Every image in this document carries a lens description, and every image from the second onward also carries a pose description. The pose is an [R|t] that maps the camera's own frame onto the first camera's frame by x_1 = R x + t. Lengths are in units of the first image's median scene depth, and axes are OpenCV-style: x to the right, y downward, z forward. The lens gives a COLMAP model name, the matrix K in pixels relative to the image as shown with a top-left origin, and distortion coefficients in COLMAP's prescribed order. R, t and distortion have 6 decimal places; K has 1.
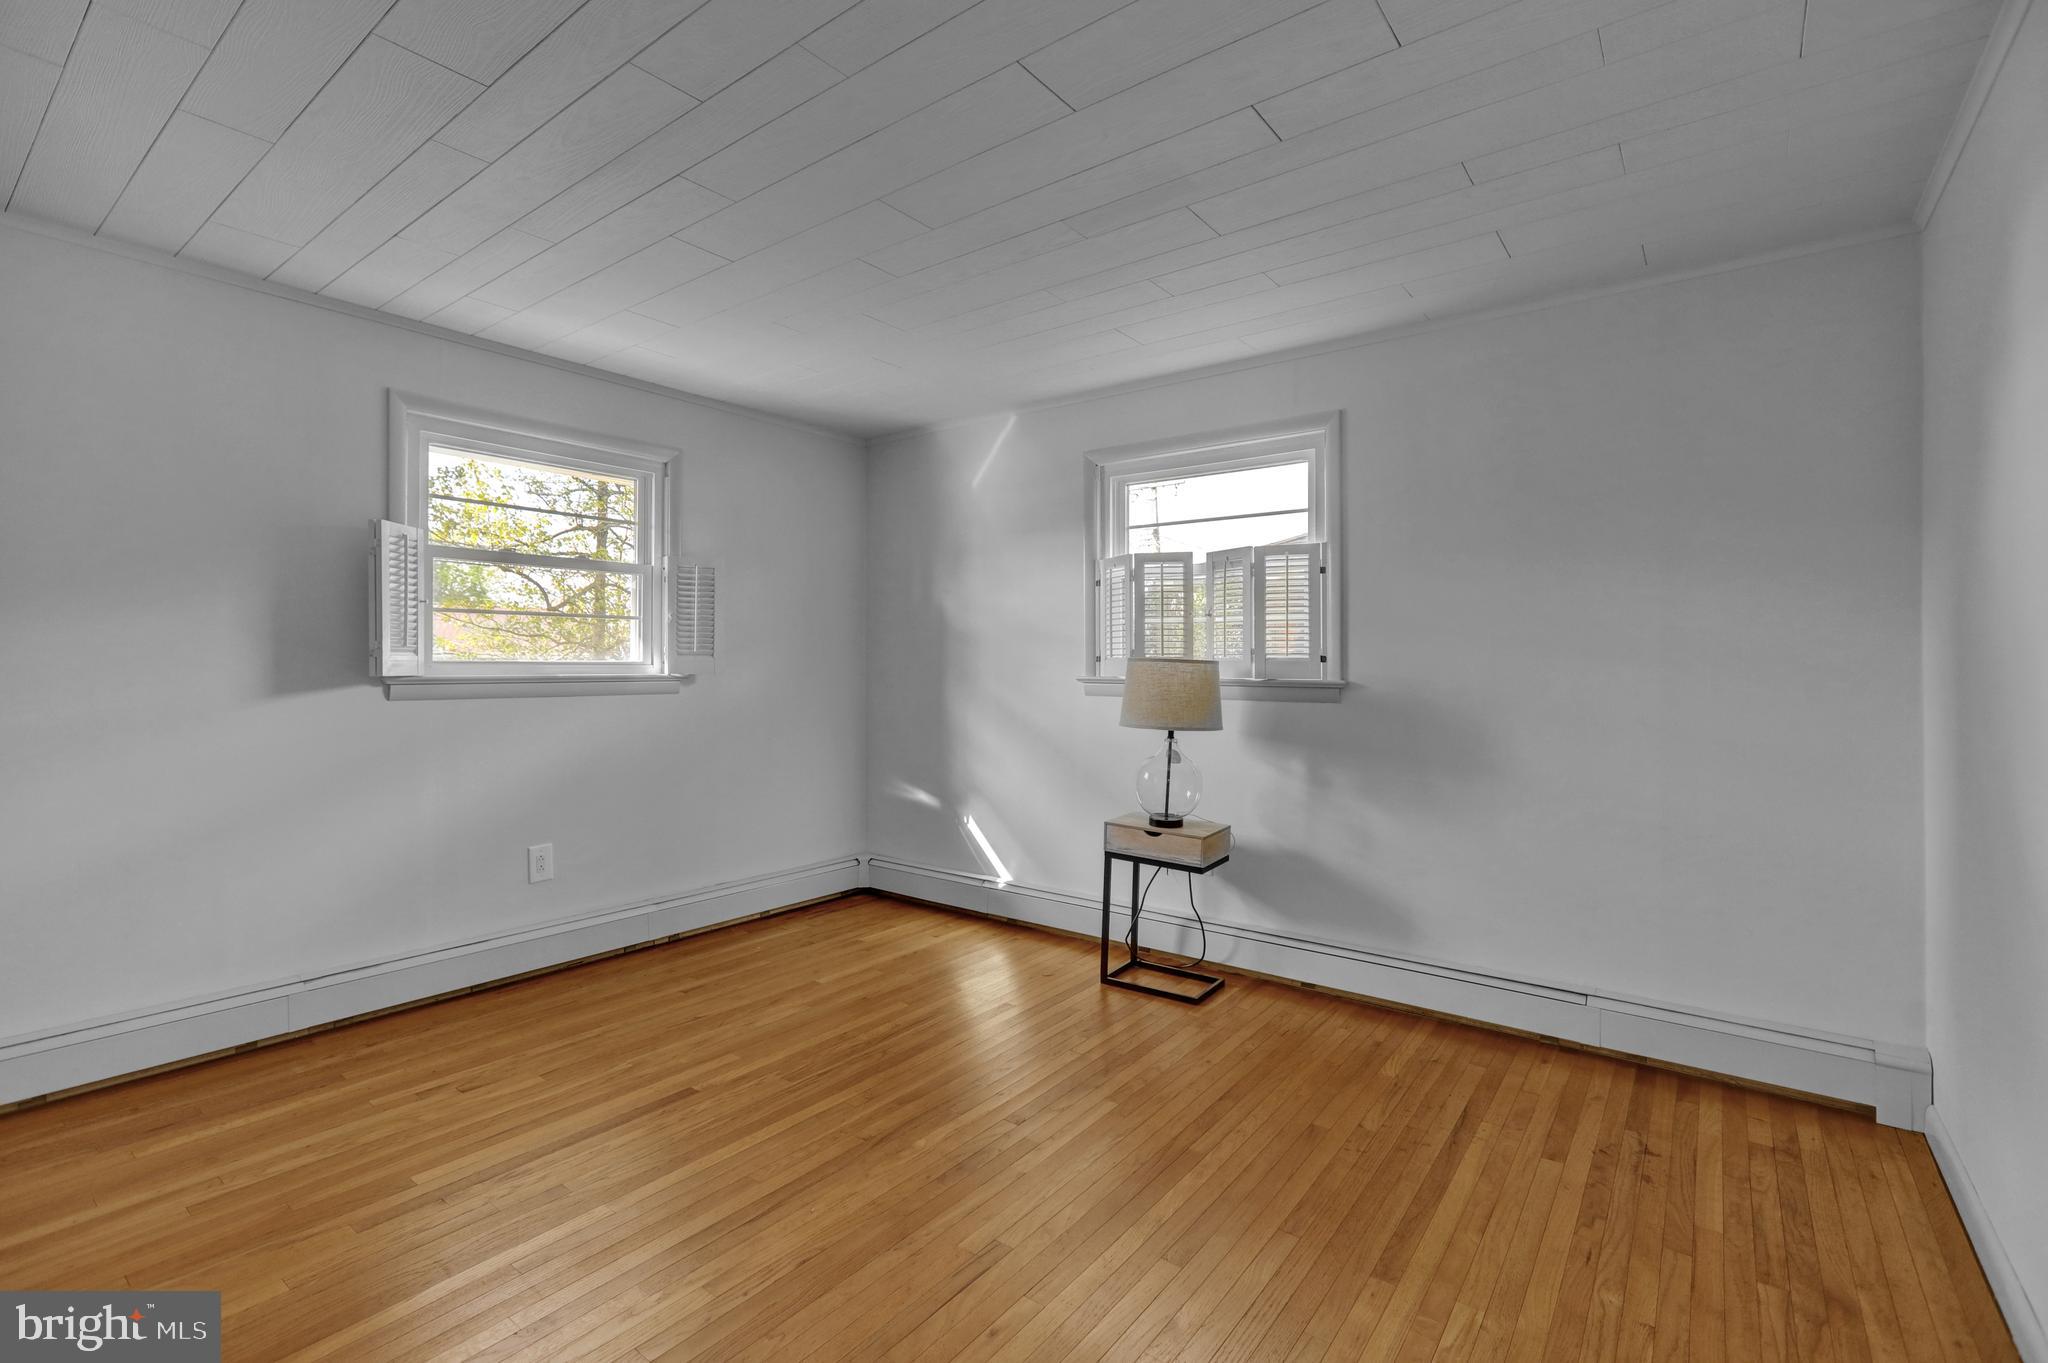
lens RADIAL K [[921.8, 0, 1016.9], [0, 921.8, 680.6], [0, 0, 1]] dist [0.000021, -0.000003]
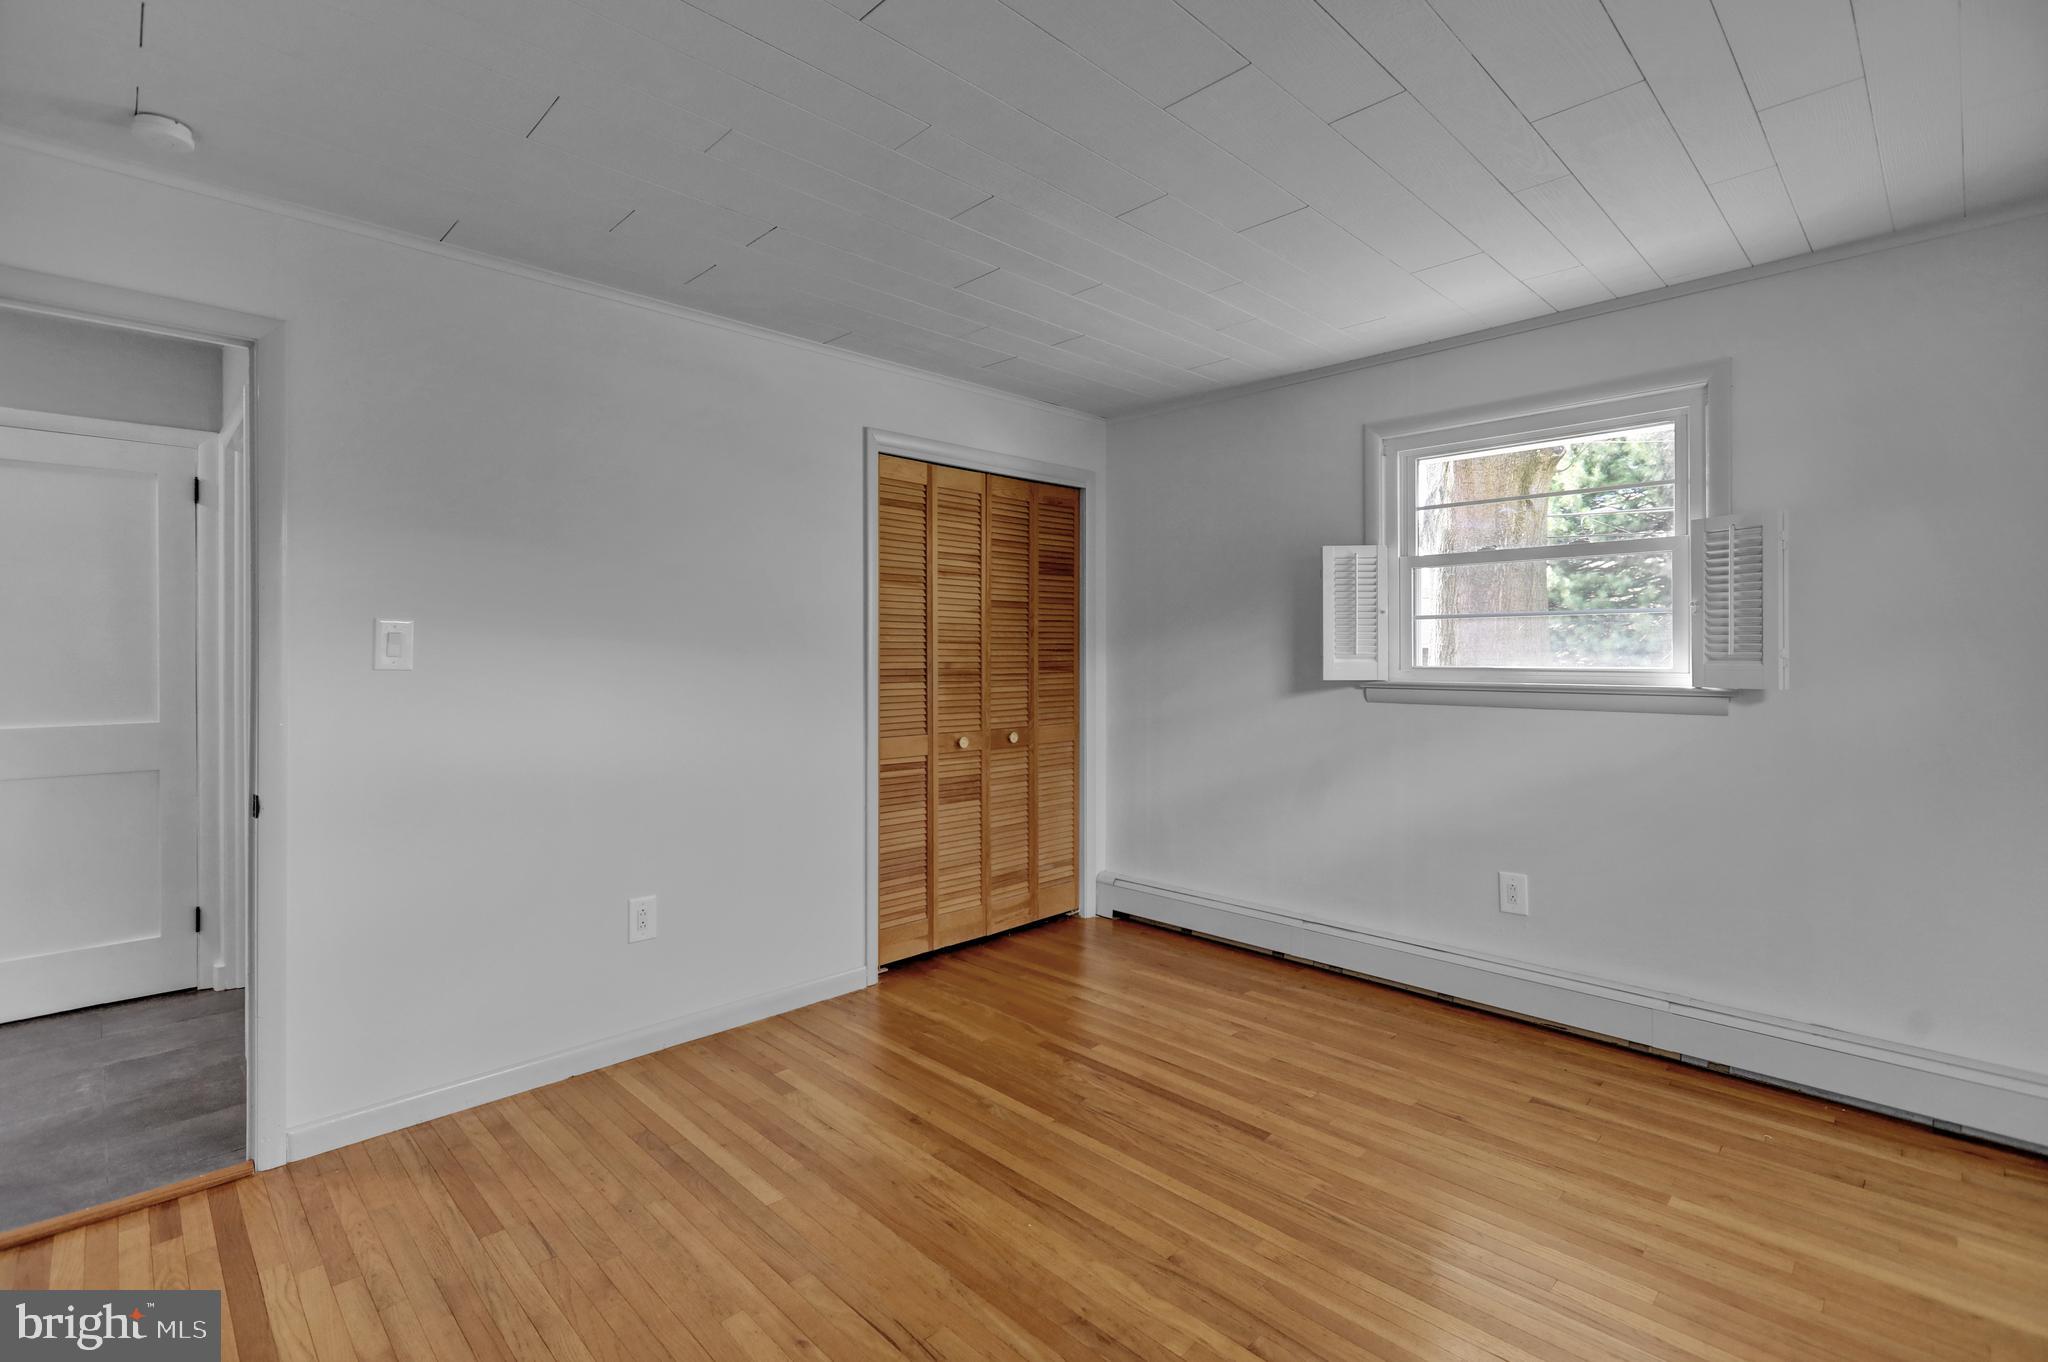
lens RADIAL K [[921.8, 0, 1016.9], [0, 921.8, 680.1], [0, 0, 1]] dist [0.000021, -0.000003]
pose [[-0.138959, 0.021598, -0.990063, 0.450489], [-0.018587, 0.999529, 0.024413, -0.022823], [0.990124, 0.021795, -0.138492, 0.670986]]
